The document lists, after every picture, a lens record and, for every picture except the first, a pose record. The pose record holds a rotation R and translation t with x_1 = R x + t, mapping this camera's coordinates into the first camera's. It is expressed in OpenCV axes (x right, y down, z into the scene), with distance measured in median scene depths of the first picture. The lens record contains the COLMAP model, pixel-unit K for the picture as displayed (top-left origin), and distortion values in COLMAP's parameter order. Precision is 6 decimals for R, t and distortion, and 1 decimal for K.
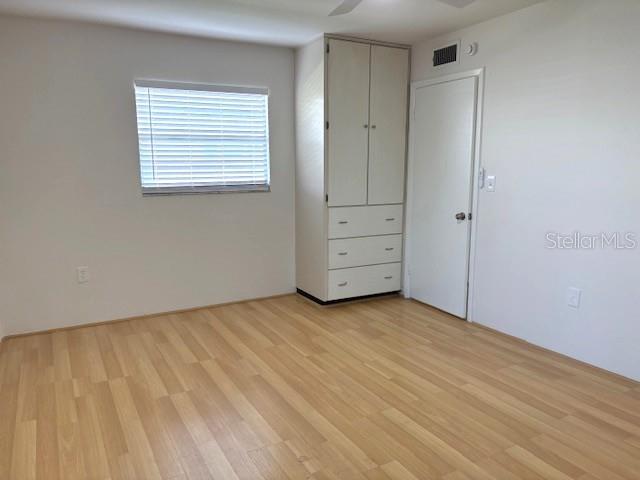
lens RADIAL K [[483.3, 0, 320.0], [0, 483.3, 240.0], [0, 0, 1]] dist [0.032836, -0.002920]
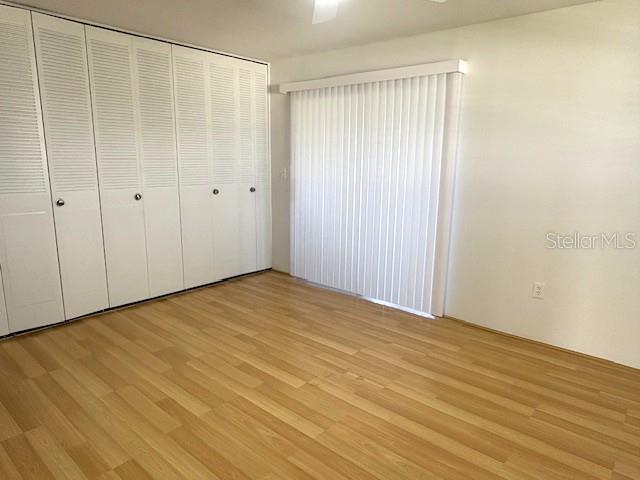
lens RADIAL K [[421.4, 0, 320.0], [0, 421.4, 240.0], [0, 0, 1]] dist [-0.002746, -0.001352]
pose [[-0.938355, 0.058984, -0.340603, 0.277401], [-0.067240, 0.935368, 0.347227, -0.200606], [0.339070, 0.348724, -0.873741, 1.122867]]
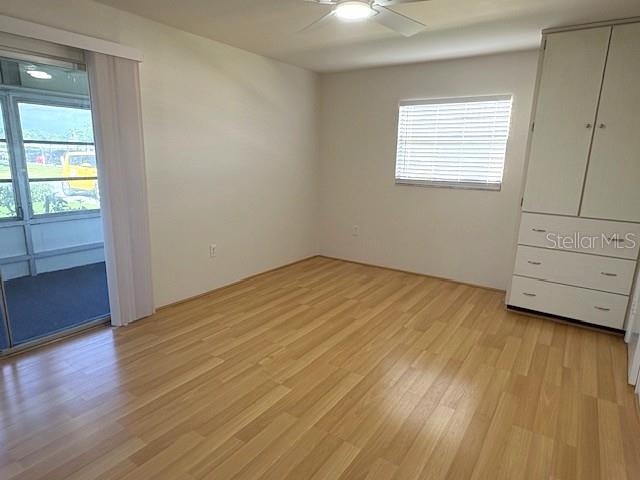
lens RADIAL K [[388.5, 0, 320.0], [0, 388.5, 240.0], [0, 0, 1]] dist [-0.001673, -0.000403]
pose [[0.450230, 0.206550, -0.868694, 0.606618], [-0.168199, 0.975079, 0.144670, -0.065625], [0.876928, 0.080979, 0.473751, 0.315200]]
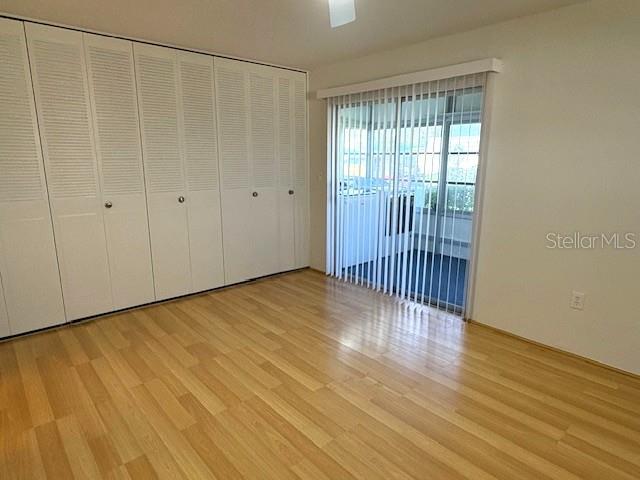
lens RADIAL K [[388.5, 0, 320.0], [0, 388.5, 240.0], [0, 0, 1]] dist [-0.001673, -0.000403]
pose [[-0.975918, 0.047626, -0.212875, 0.206243], [-0.033697, 0.931248, 0.362826, -0.197993], [0.215519, 0.361261, -0.907216, 1.086914]]
